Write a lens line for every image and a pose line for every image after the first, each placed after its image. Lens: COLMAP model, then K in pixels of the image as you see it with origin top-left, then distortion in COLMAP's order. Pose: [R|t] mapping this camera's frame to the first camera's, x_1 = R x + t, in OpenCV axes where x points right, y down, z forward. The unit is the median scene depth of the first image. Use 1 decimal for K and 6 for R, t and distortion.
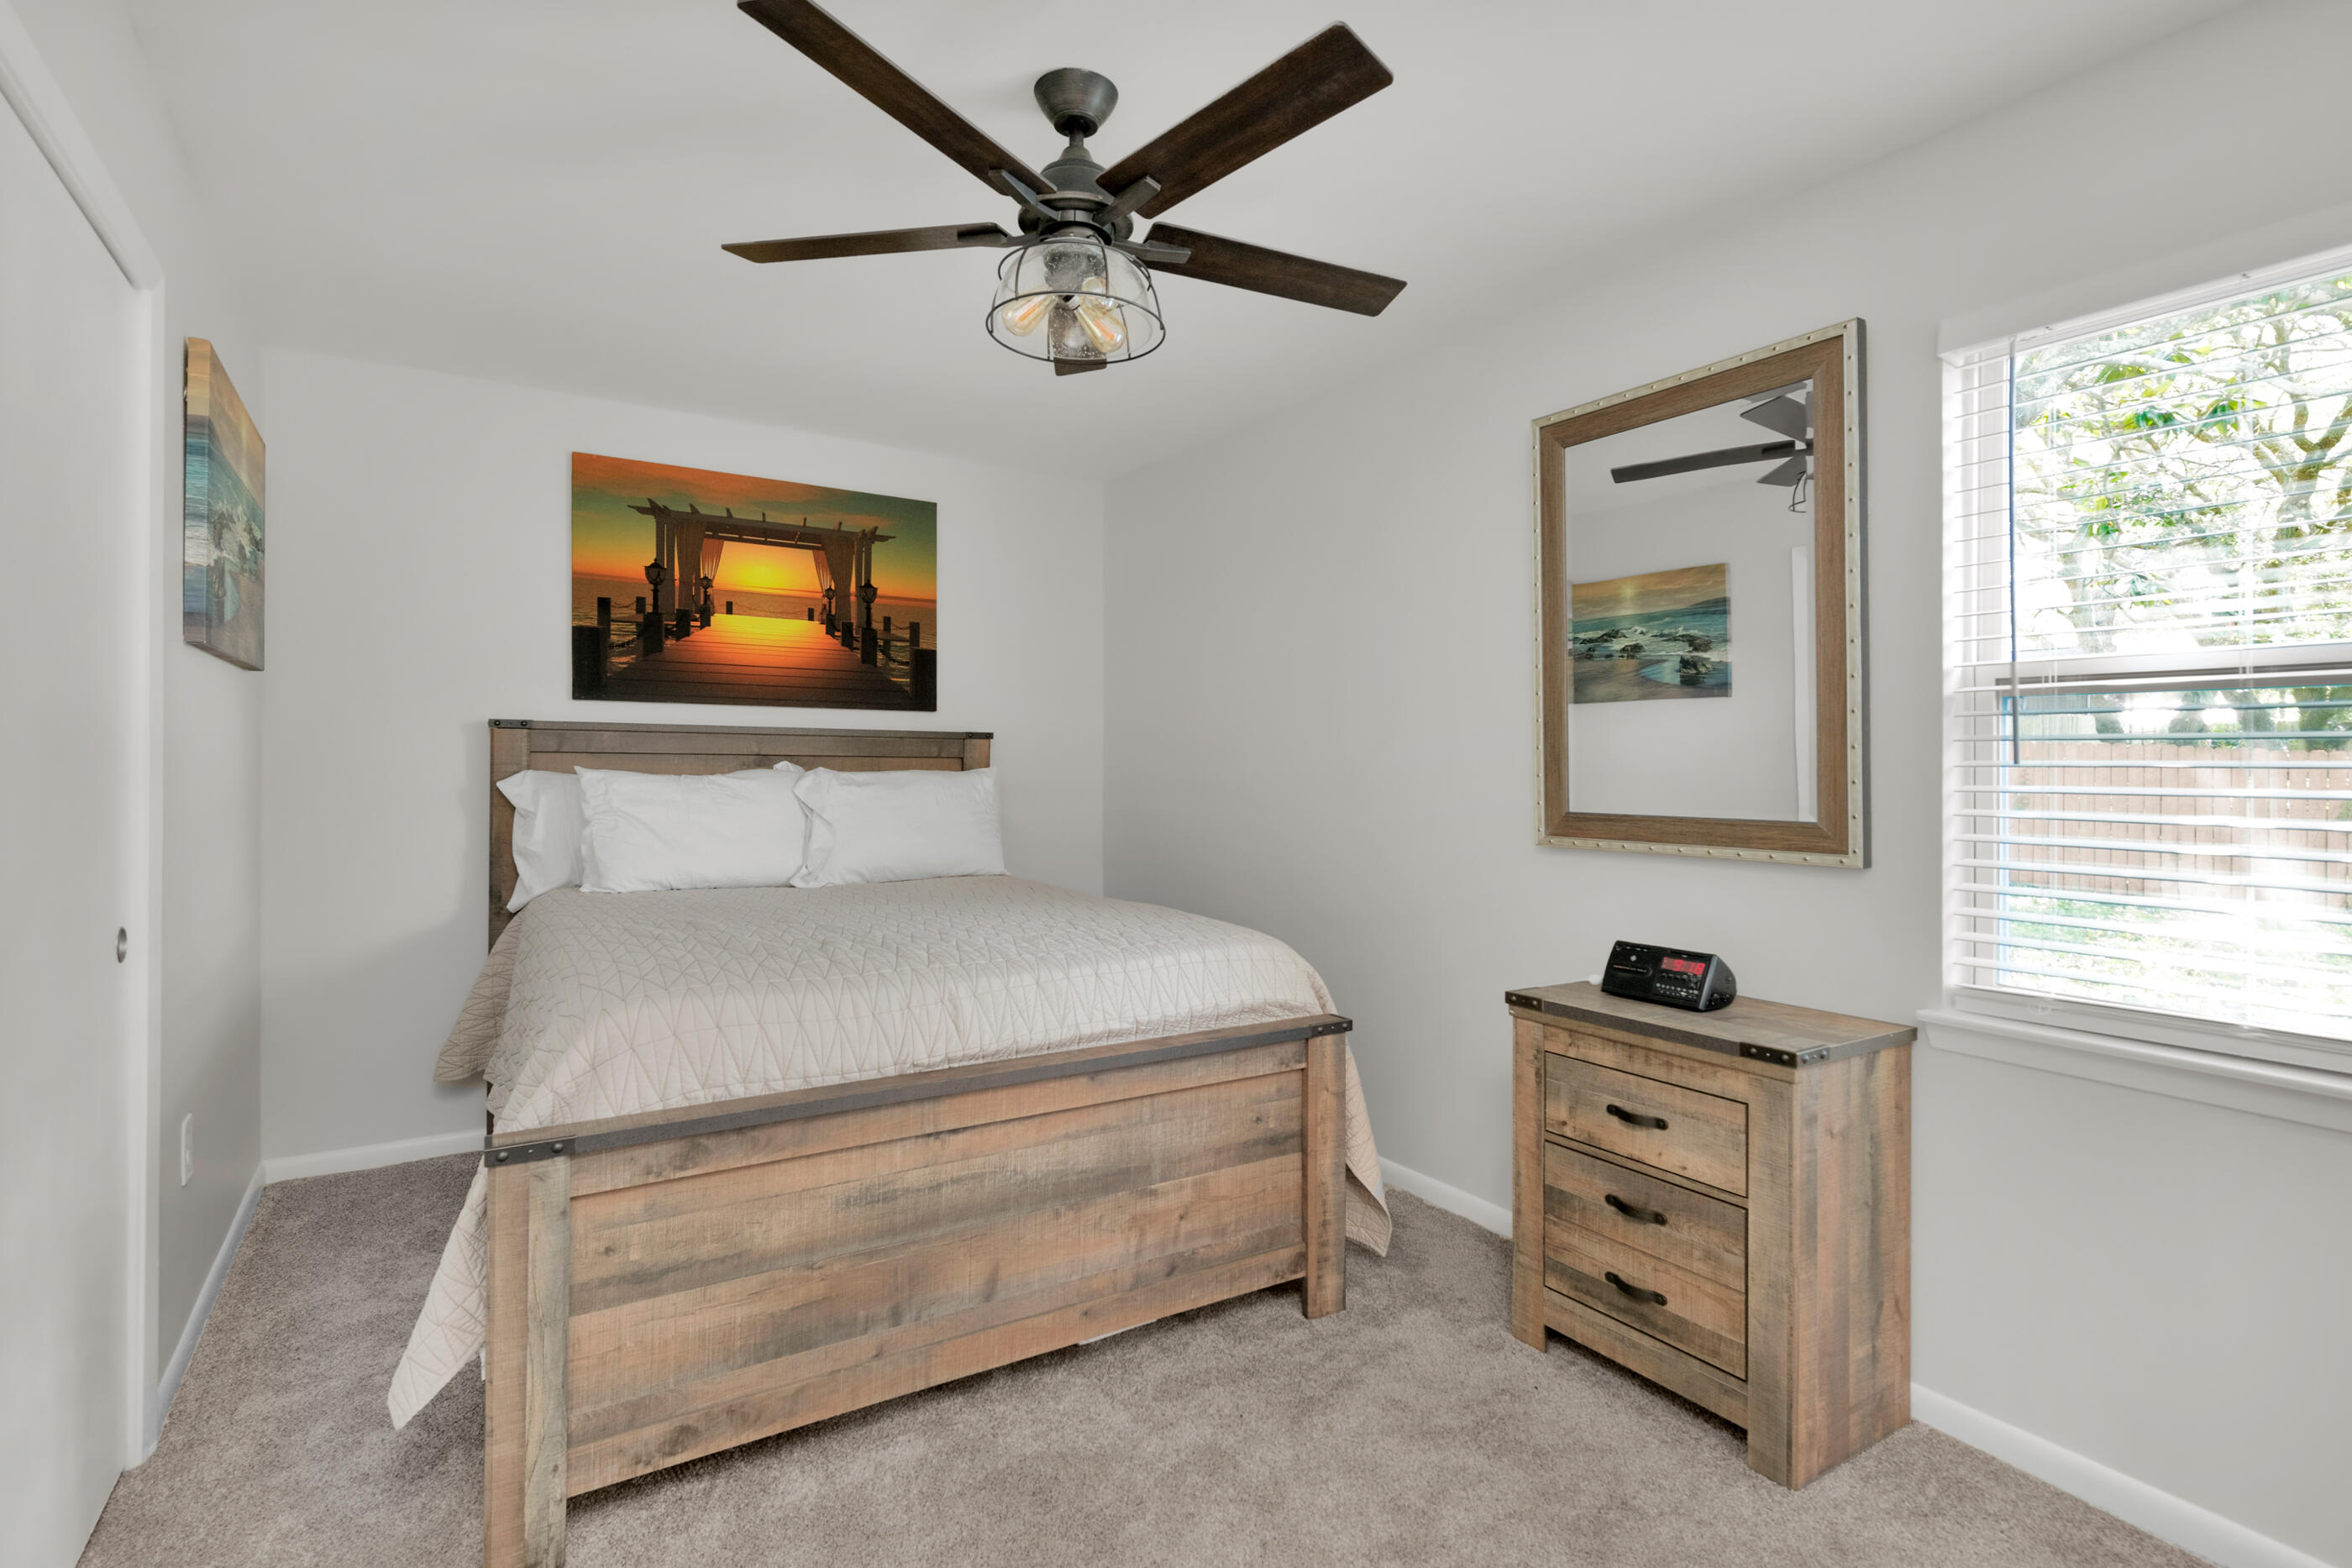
lens RADIAL K [[1127.9, 0, 1160.2], [0, 1127.9, 766.2], [0, 0, 1]] dist [0.008976, -0.003368]
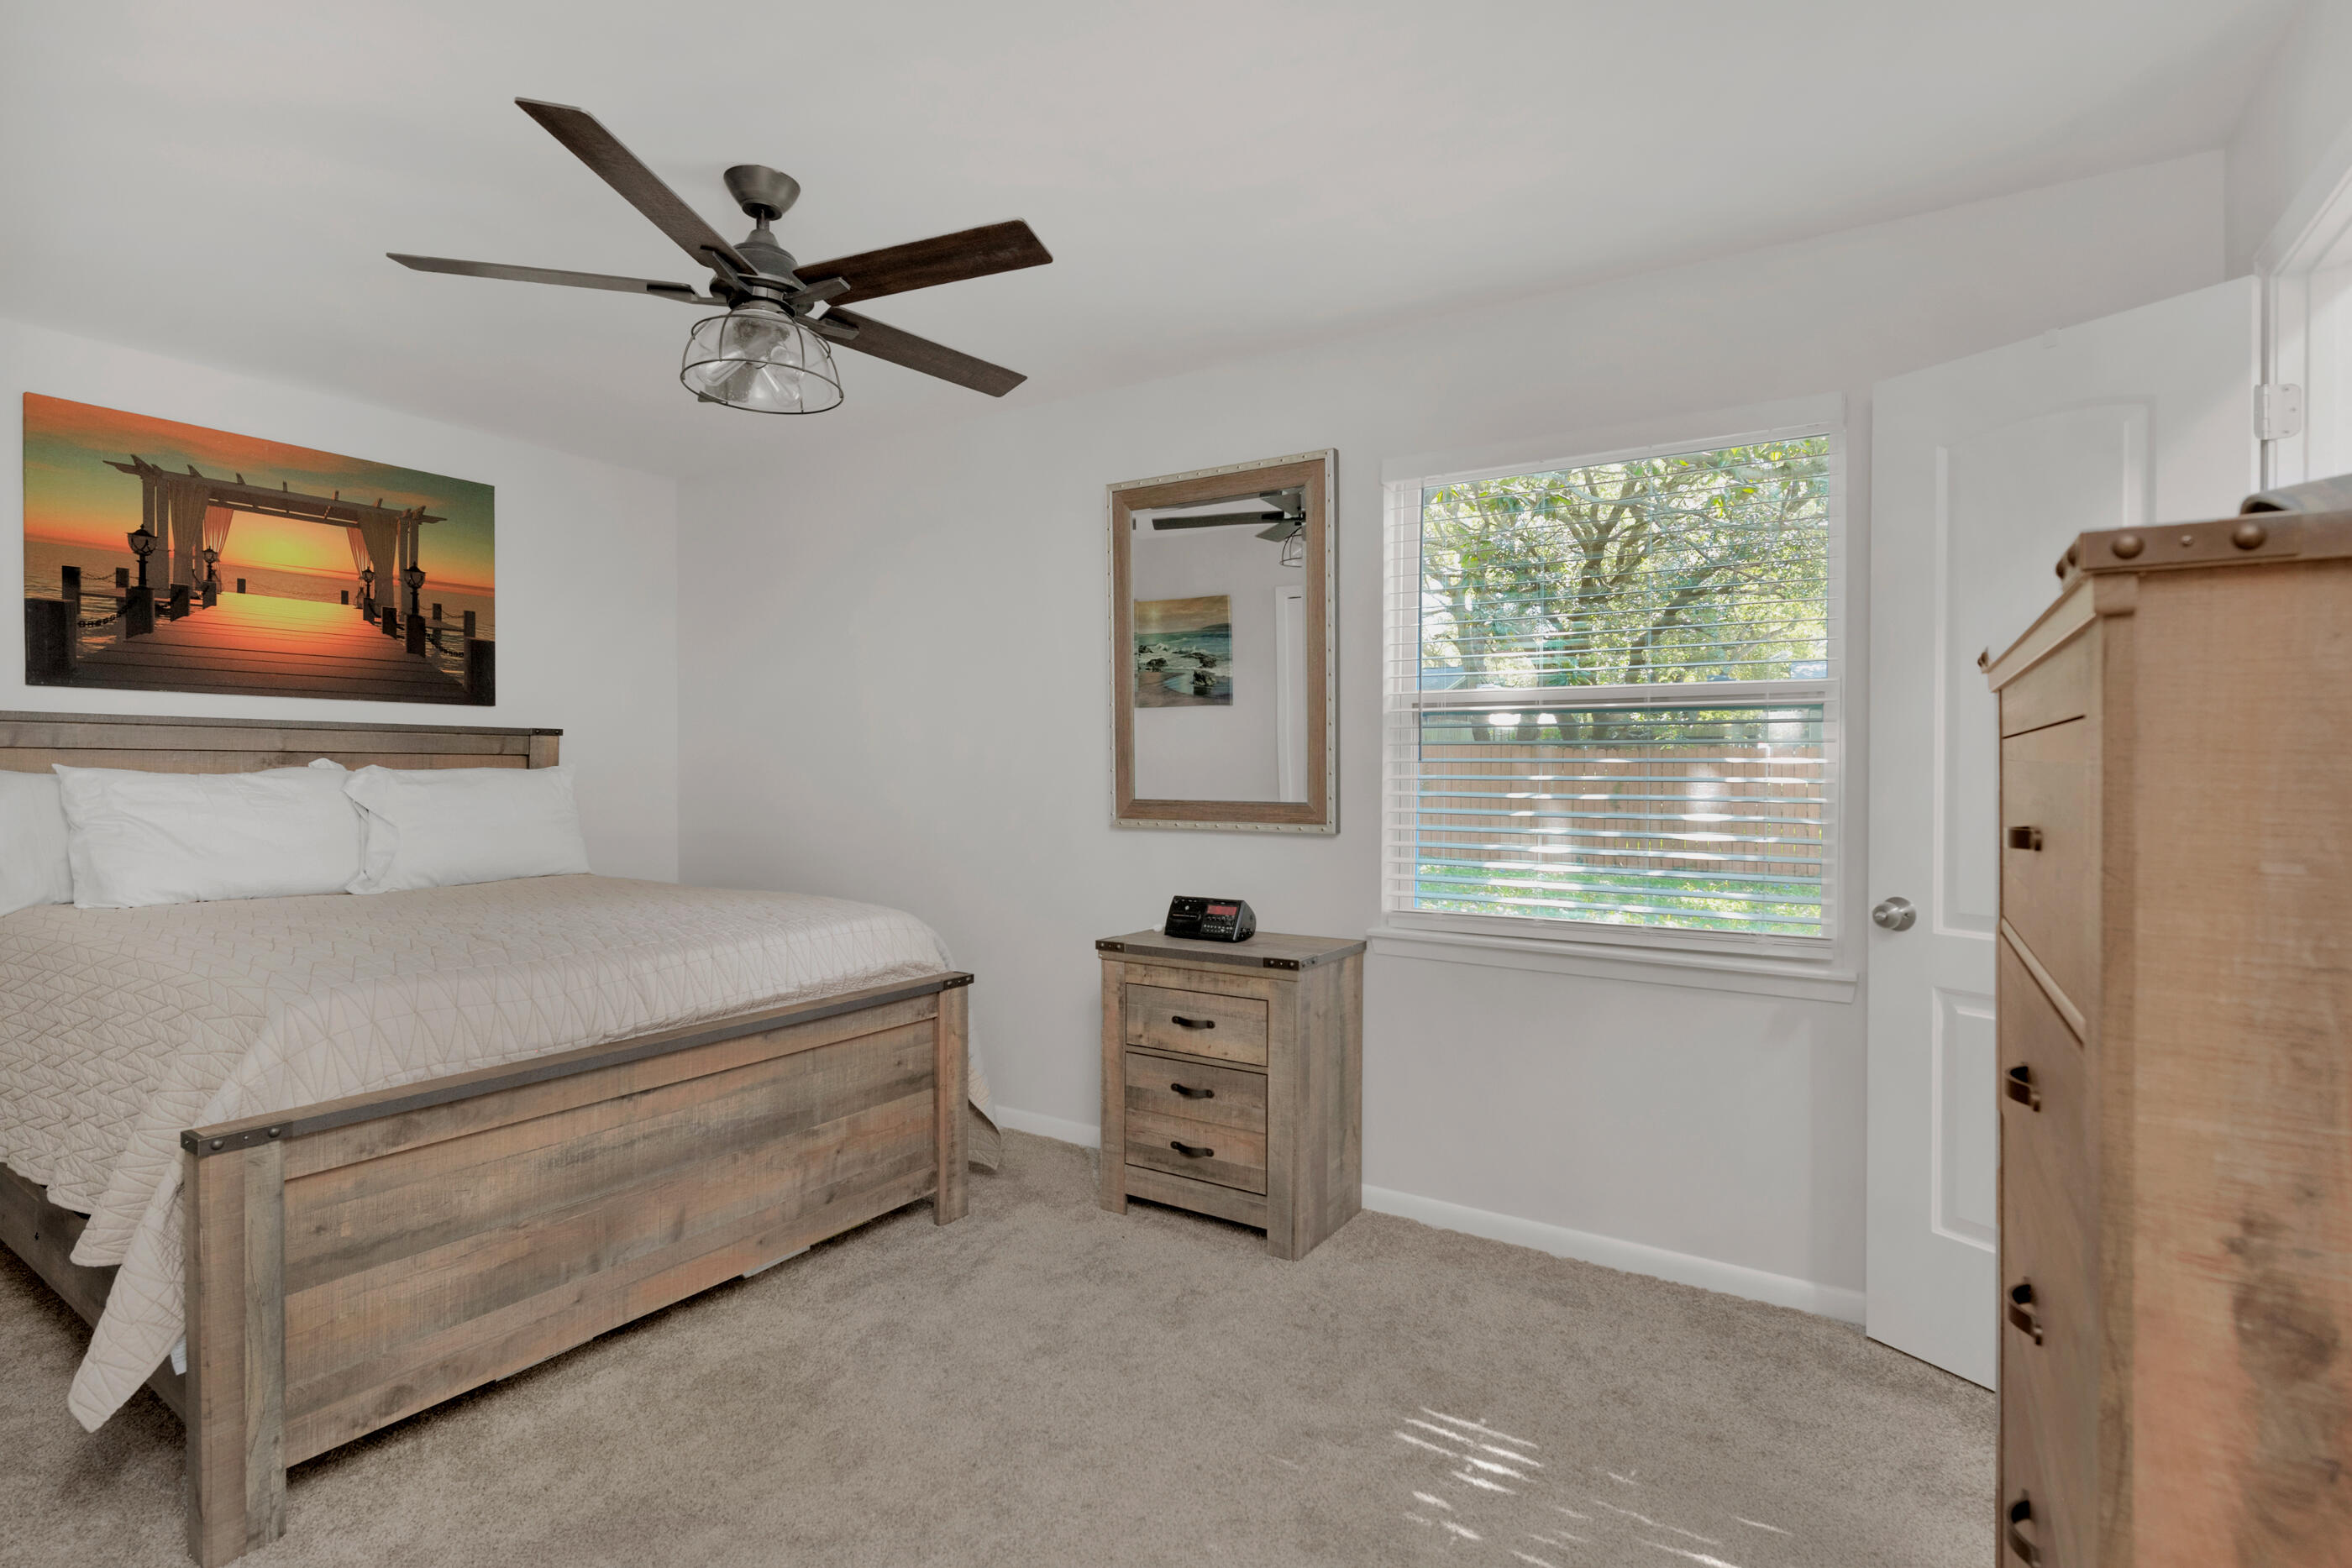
lens RADIAL K [[1127.9, 0, 1182.9], [0, 1127.9, 780.8], [0, 0, 1]] dist [0.008976, -0.003368]
pose [[0.905568, -0.008537, 0.424116, -0.153703], [0.001853, 0.999868, 0.016170, -0.000330], [-0.424198, -0.013857, 0.905464, -0.203996]]
